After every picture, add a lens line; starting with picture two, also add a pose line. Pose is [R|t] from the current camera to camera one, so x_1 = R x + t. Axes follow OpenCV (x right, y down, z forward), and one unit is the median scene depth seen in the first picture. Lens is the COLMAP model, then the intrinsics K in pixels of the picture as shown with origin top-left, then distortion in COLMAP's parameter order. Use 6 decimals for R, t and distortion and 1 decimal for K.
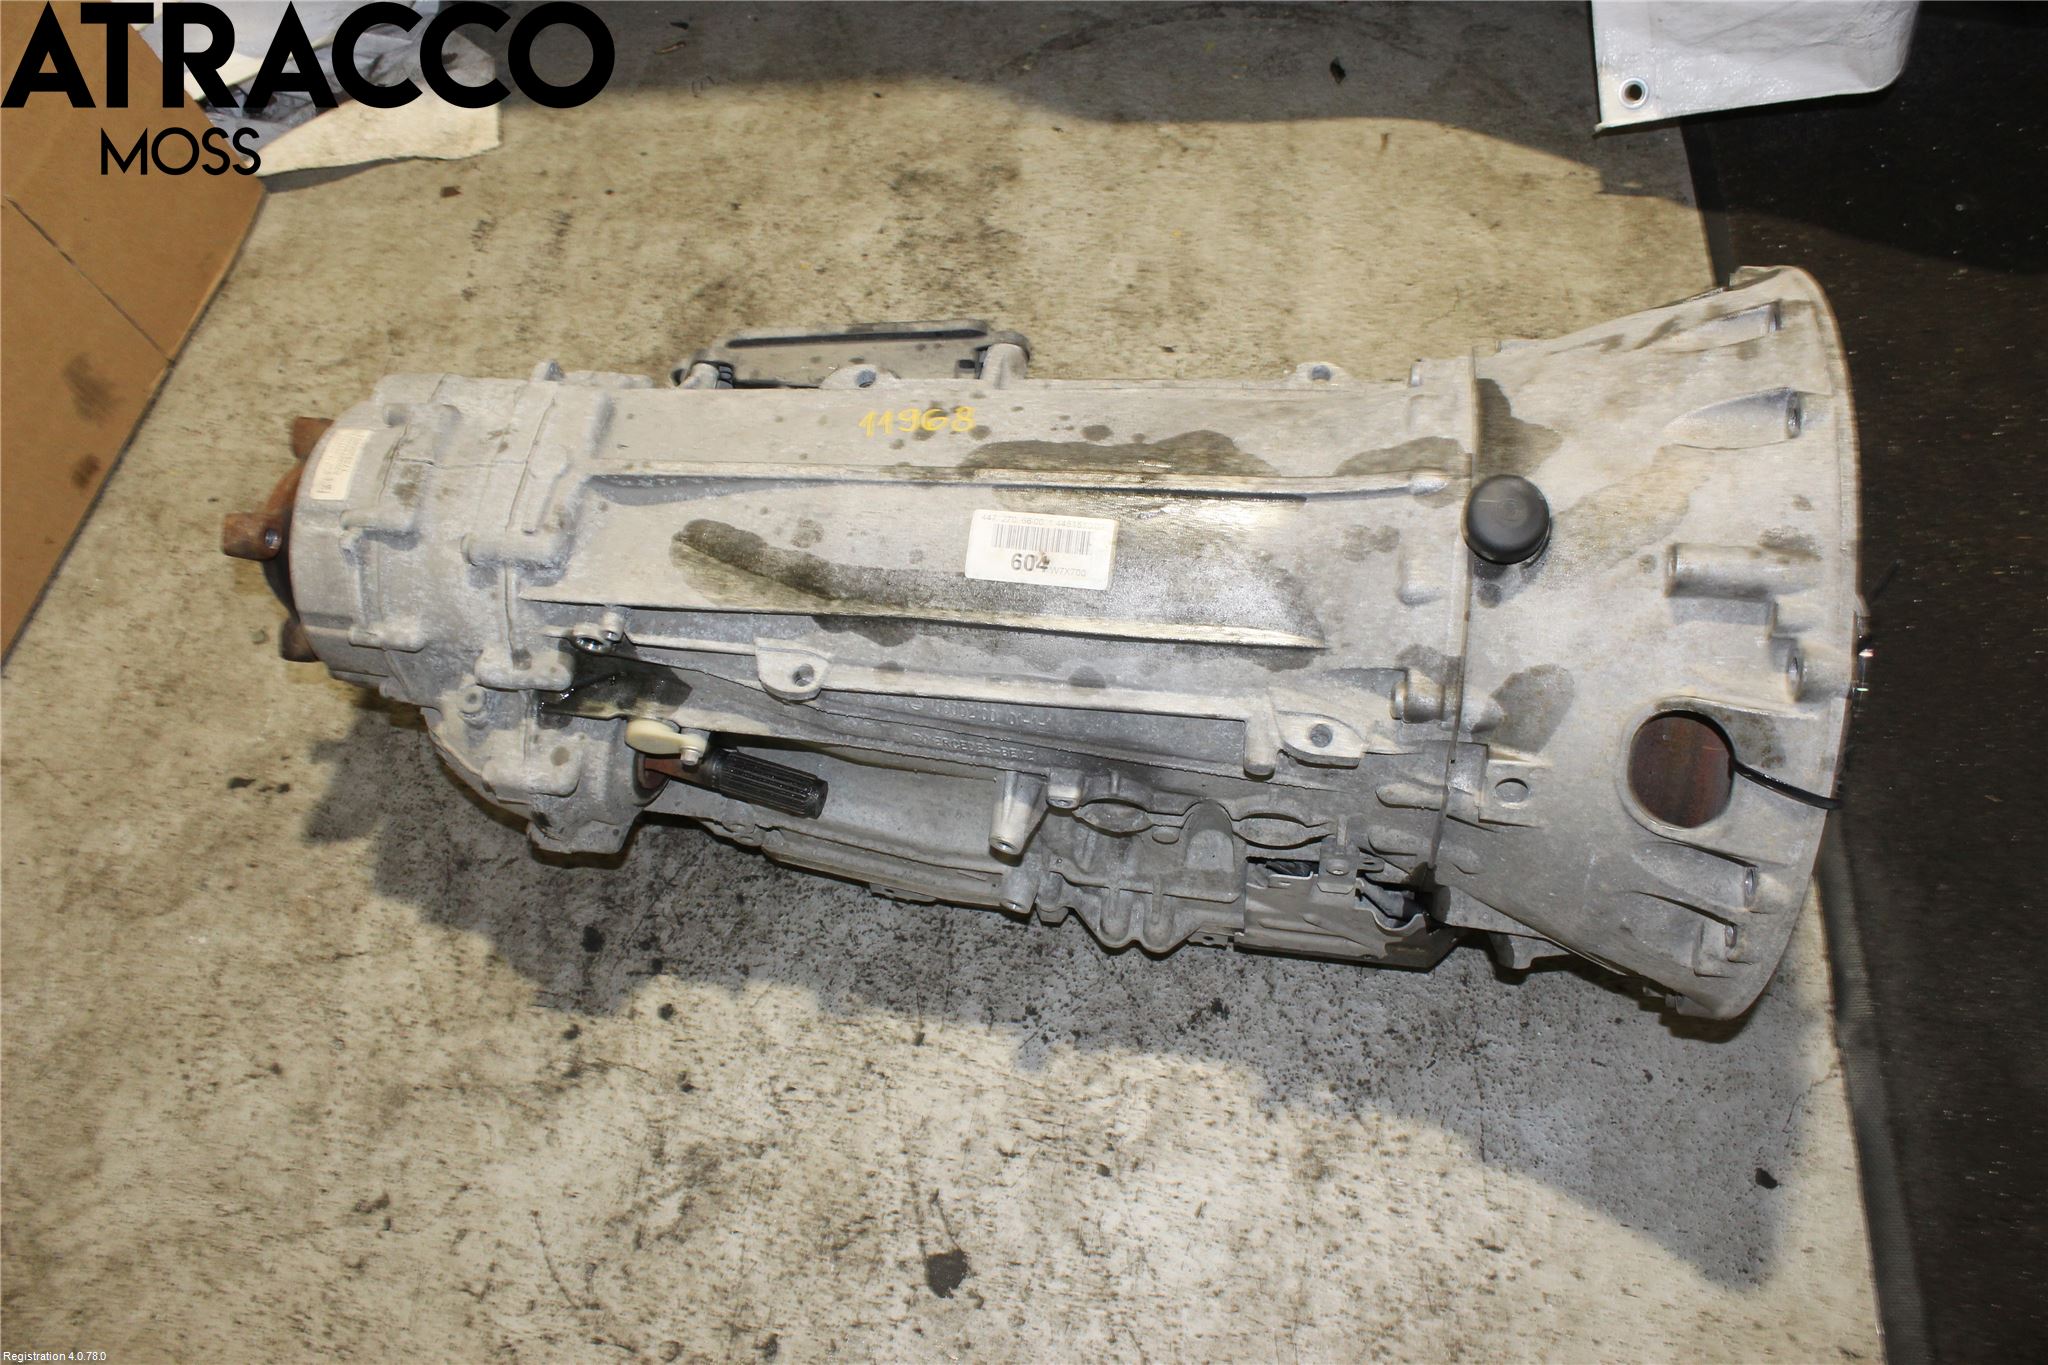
lens RADIAL K [[1656.6, 0, 1031.3], [0, 1656.6, 692.3], [0, 0, 1]] dist [-0.166986, 0.149999]
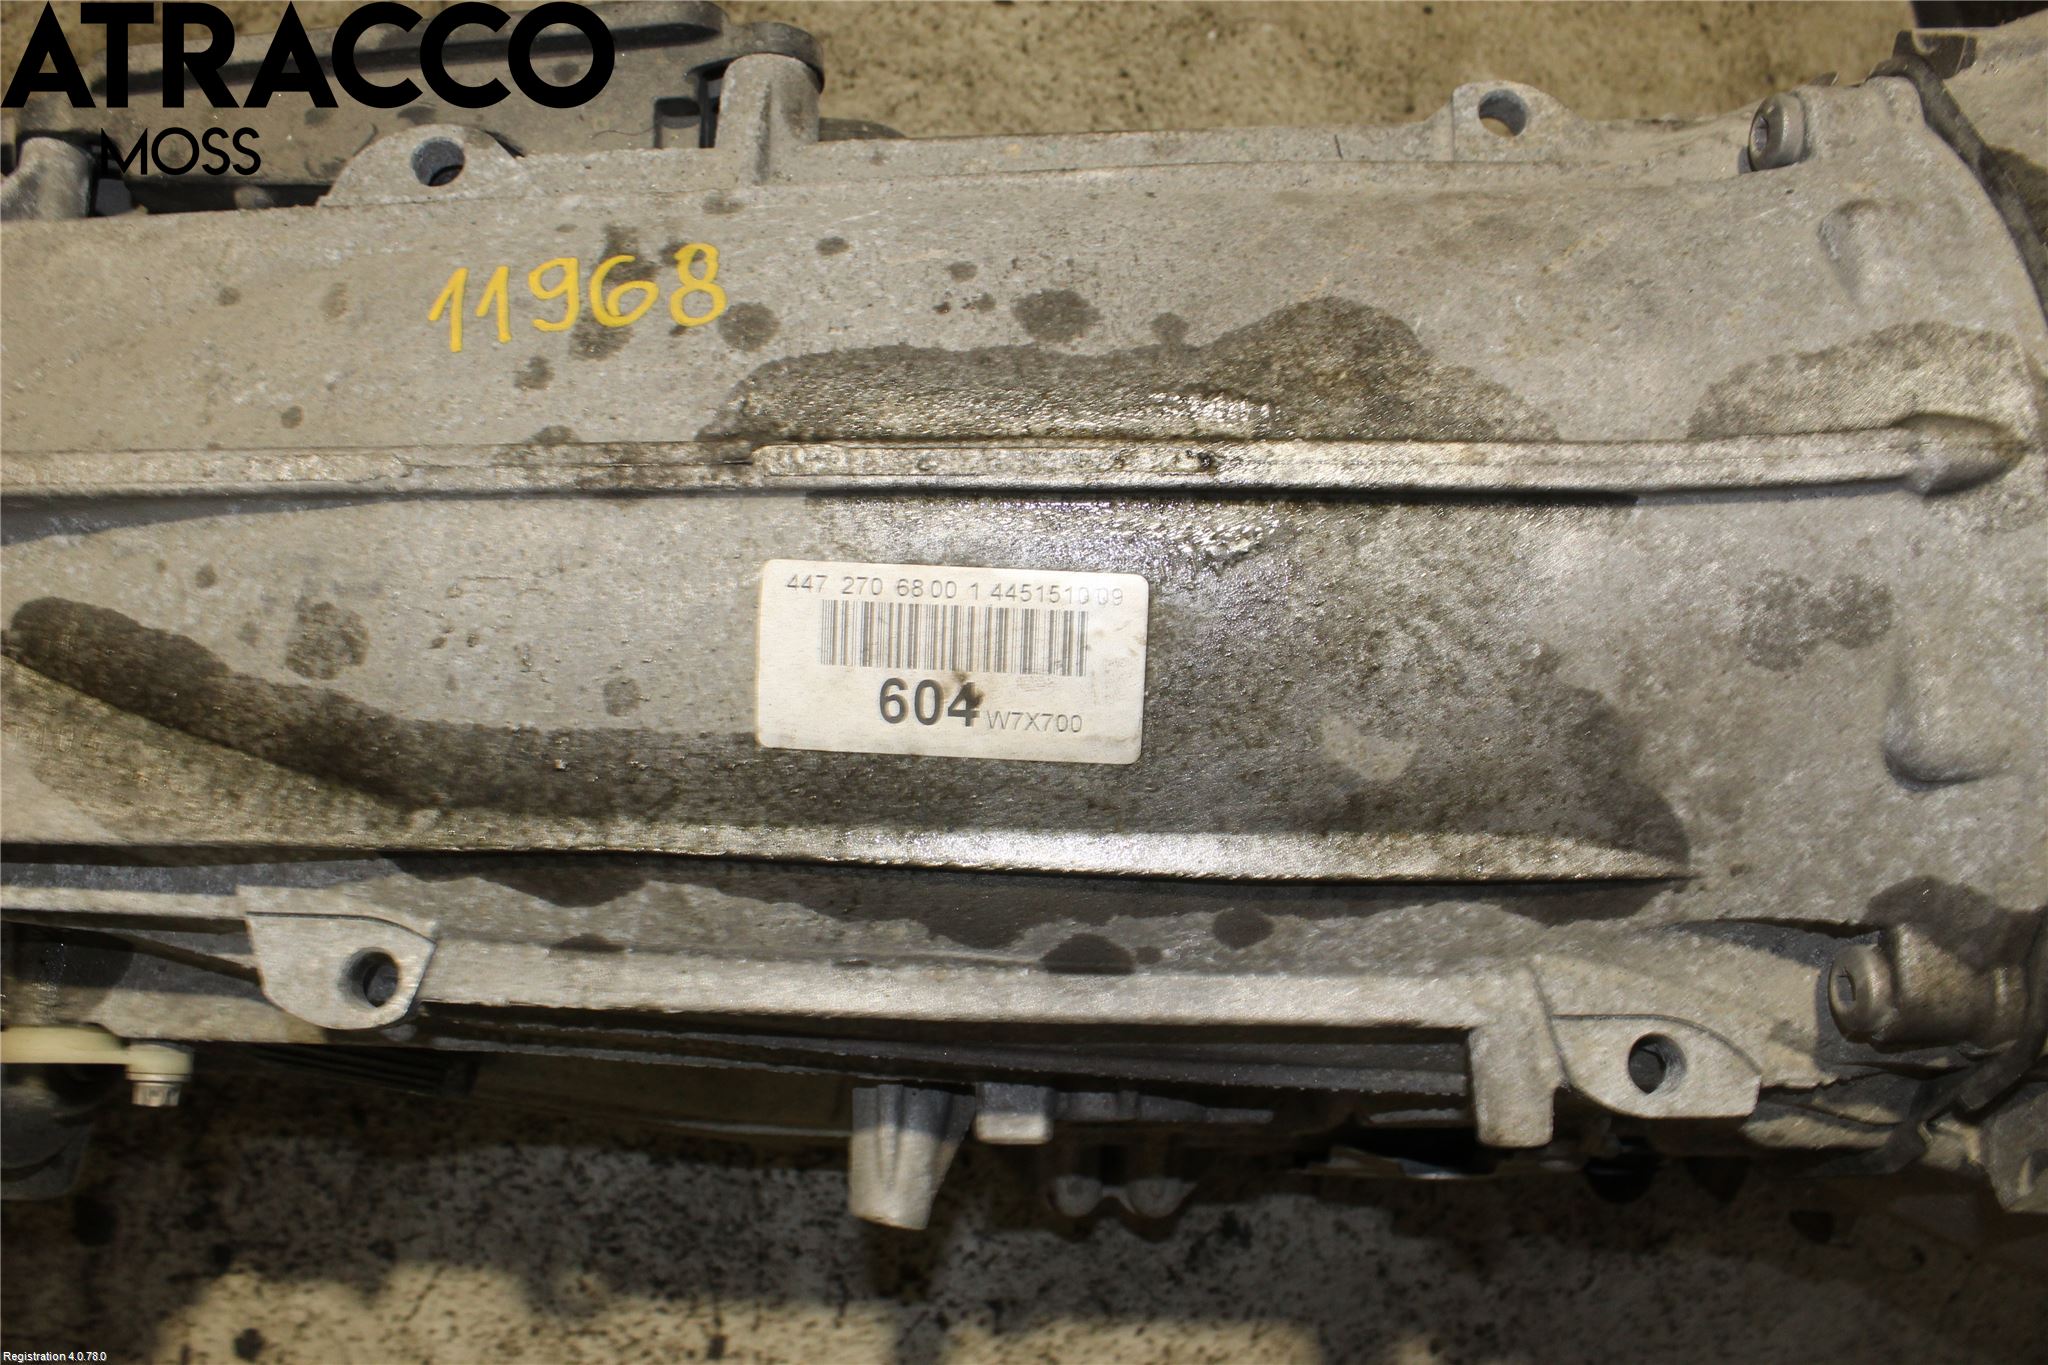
lens RADIAL K [[1656.6, 0, 1031.3], [0, 1656.6, 692.3], [0, 0, 1]] dist [-0.166986, 0.149999]
pose [[0.980581, -0.104292, 0.166087, -0.037424], [0.062520, 0.968929, 0.239307, -0.158306], [-0.185884, -0.224276, 0.956633, 0.591175]]
